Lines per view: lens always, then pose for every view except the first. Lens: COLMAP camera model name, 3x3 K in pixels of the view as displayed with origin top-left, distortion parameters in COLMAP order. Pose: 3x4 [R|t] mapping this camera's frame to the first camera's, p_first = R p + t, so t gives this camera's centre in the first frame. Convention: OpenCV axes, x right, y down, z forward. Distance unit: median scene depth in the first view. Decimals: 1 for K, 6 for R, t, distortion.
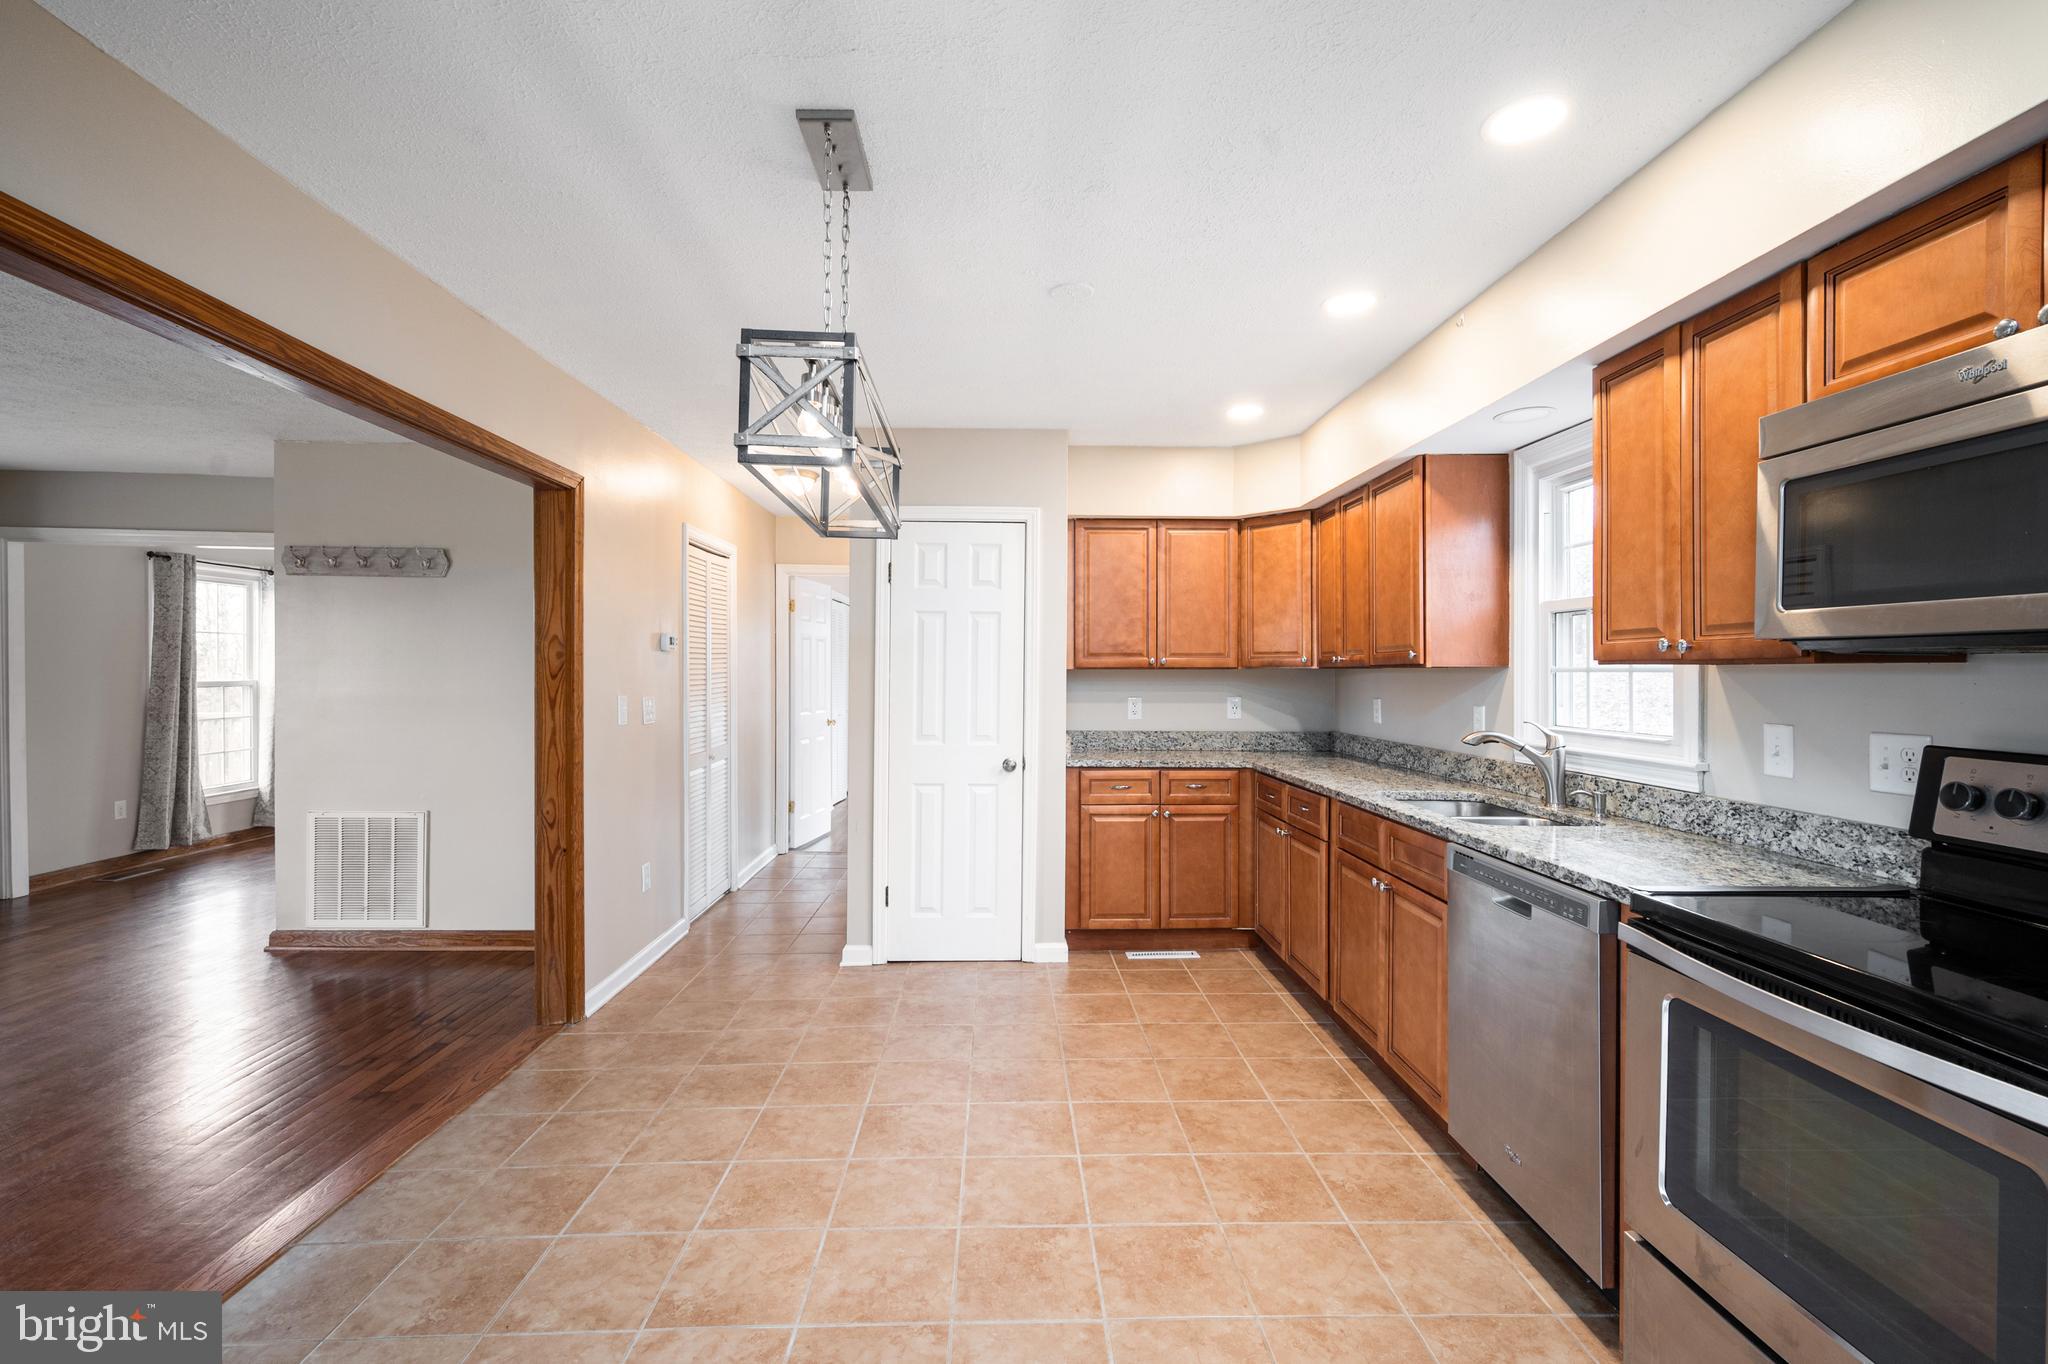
lens RADIAL K [[936.3, 0, 1078.5], [0, 936.3, 672.1], [0, 0, 1]] dist [0.003136, -0.000174]
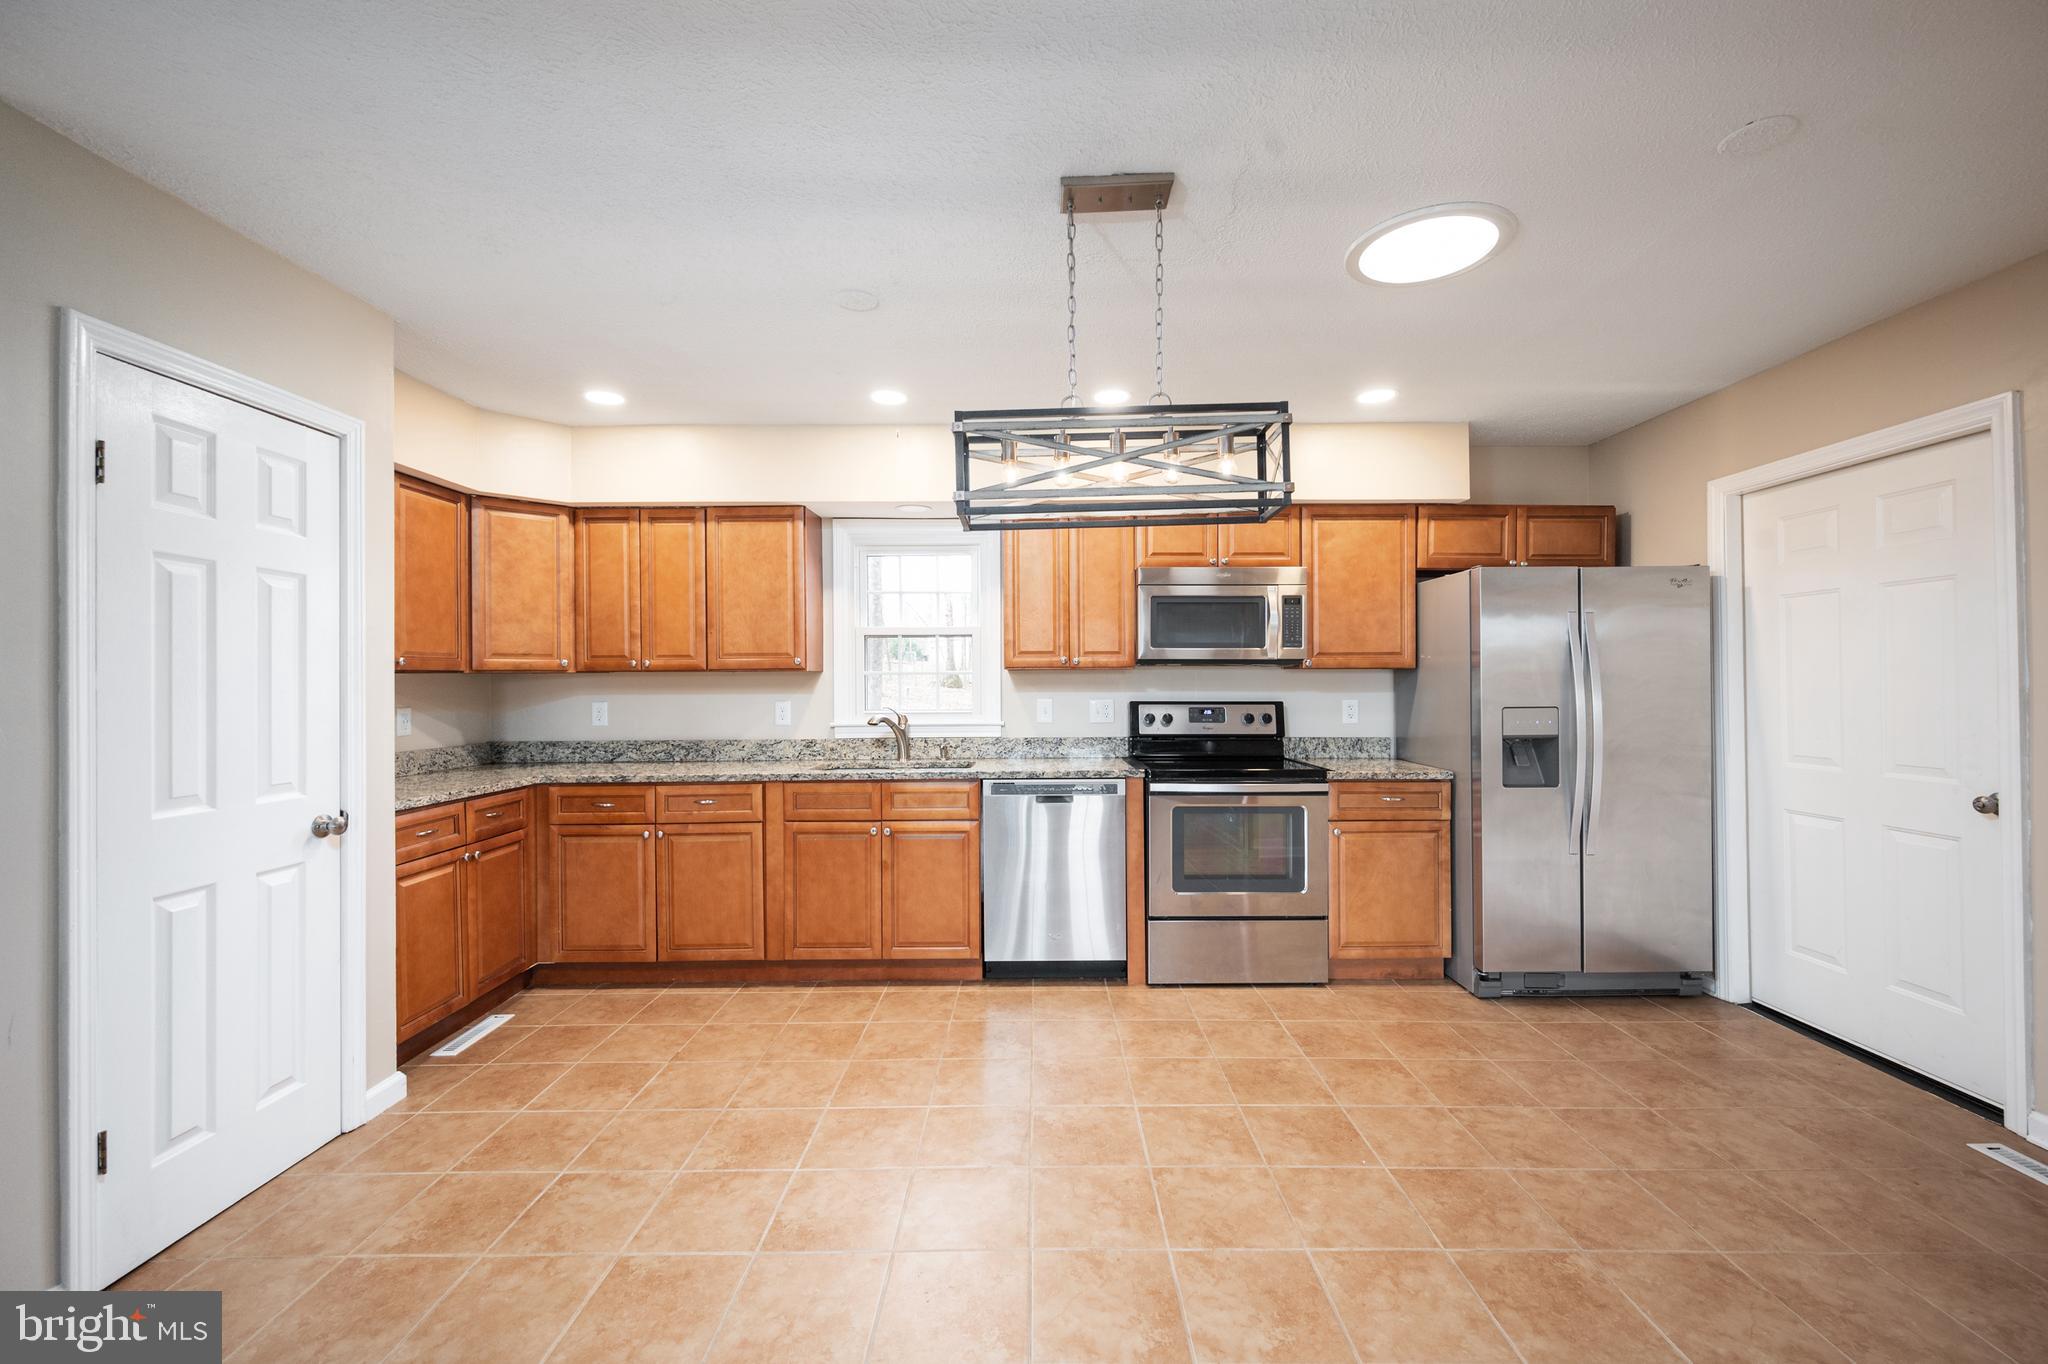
lens RADIAL K [[837.5, 0, 1002.1], [0, 837.5, 682.3], [0, 0, 1]] dist [0.001846, 0.000044]
pose [[0.040429, -0.003669, 0.999176, -0.644805], [0.006008, 0.999976, 0.003428, 0.006312], [-0.999164, 0.005865, 0.040450, 0.568045]]
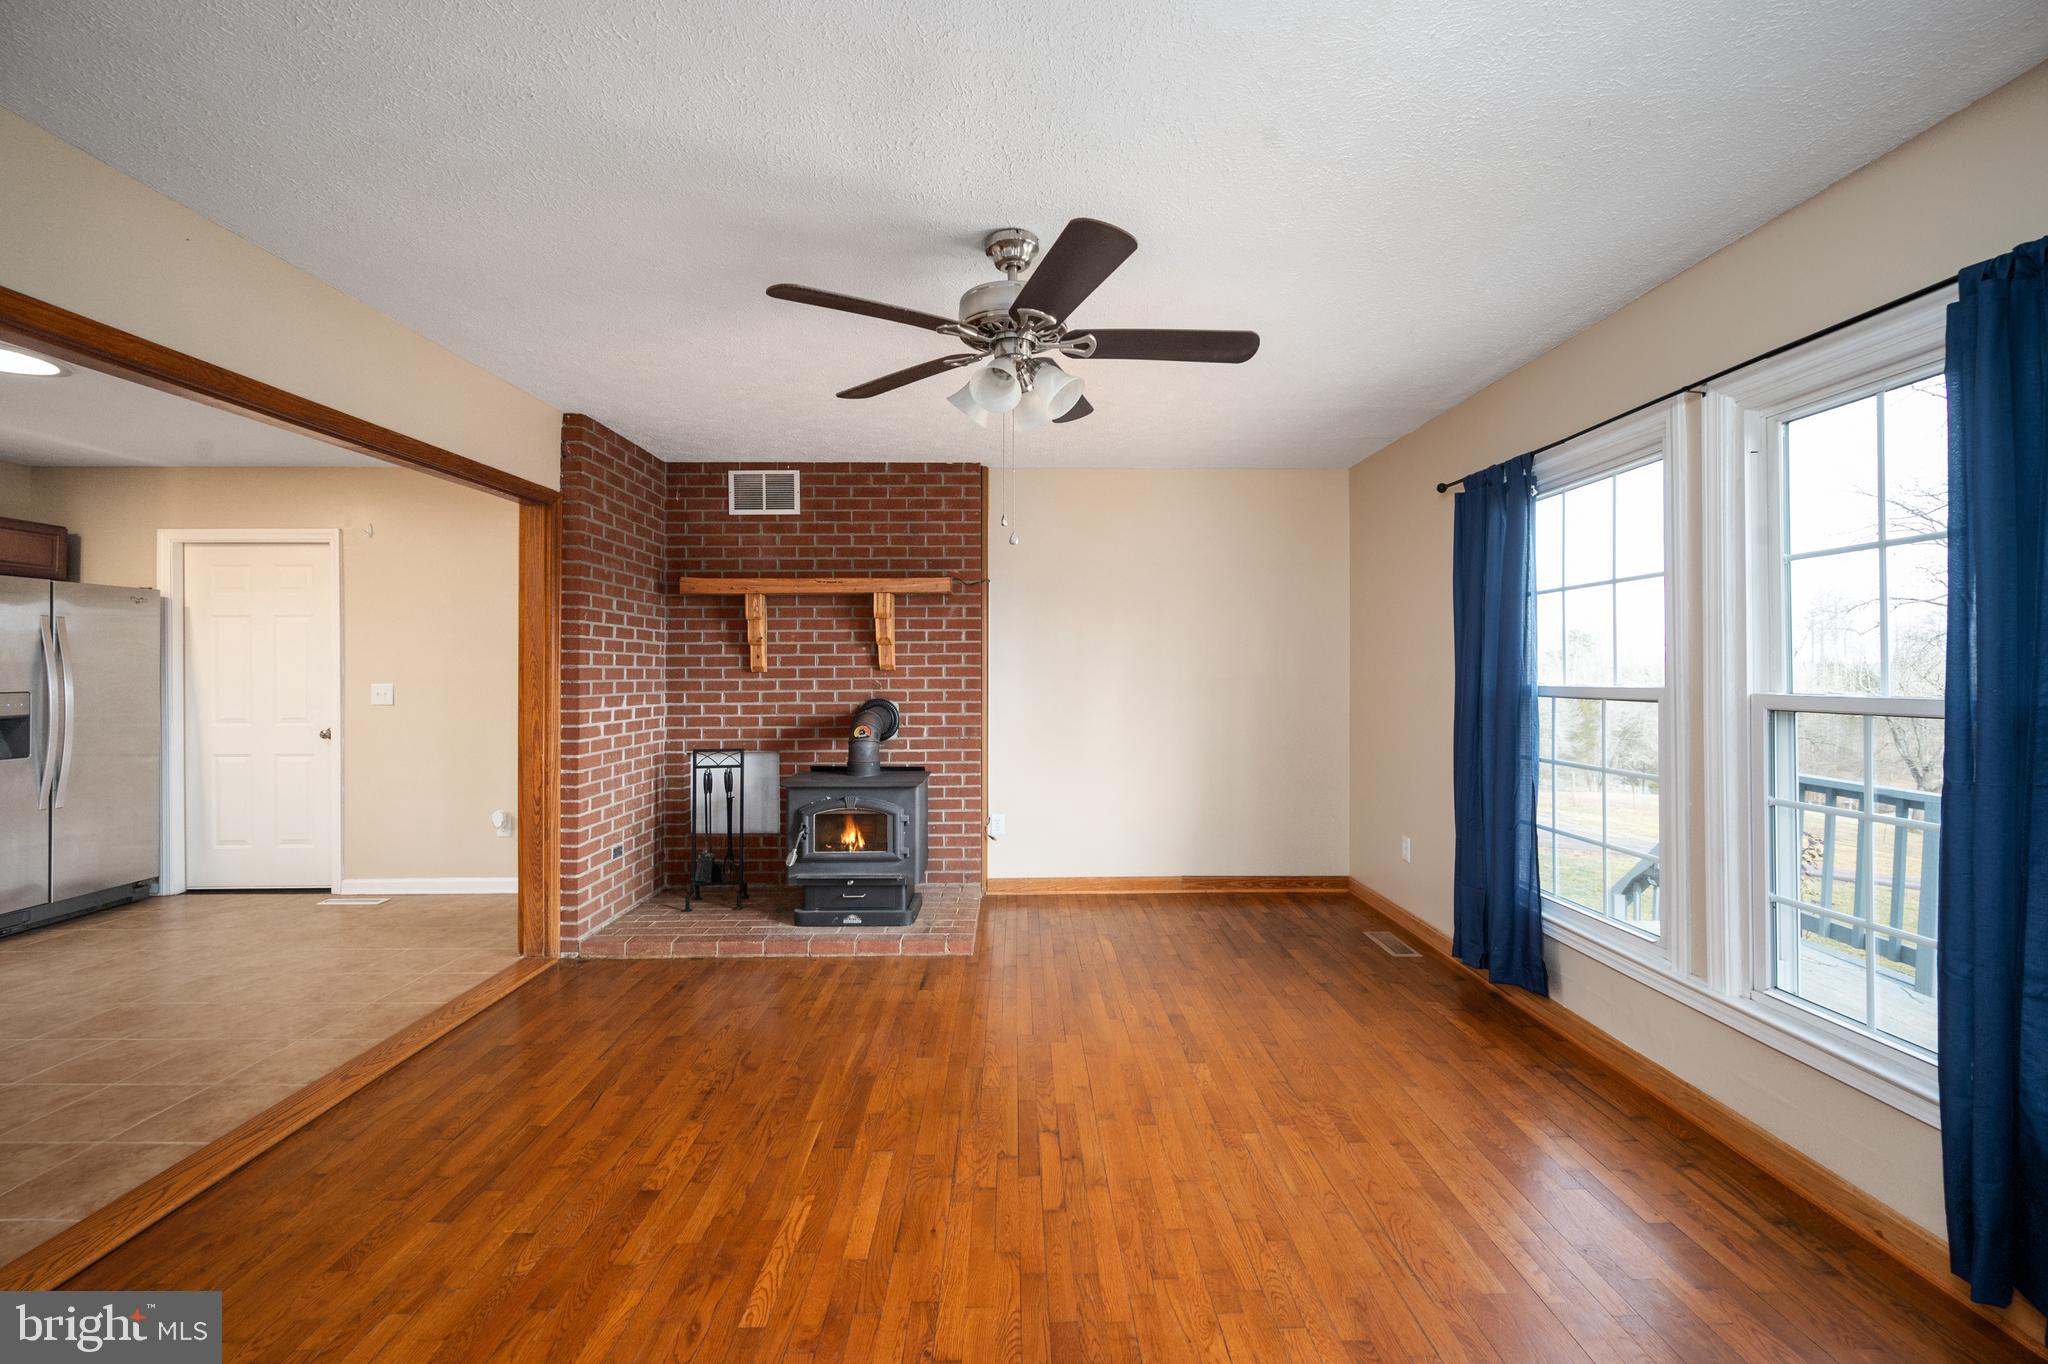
lens RADIAL K [[837.5, 0, 1050.0], [0, 837.5, 656.9], [0, 0, 1]] dist [0.001846, 0.000044]
pose [[-0.999549, -0.001901, 0.029985, -1.112621], [-0.002106, 0.999975, -0.006820, -0.003221], [-0.029971, -0.006880, -0.999527, 1.086011]]
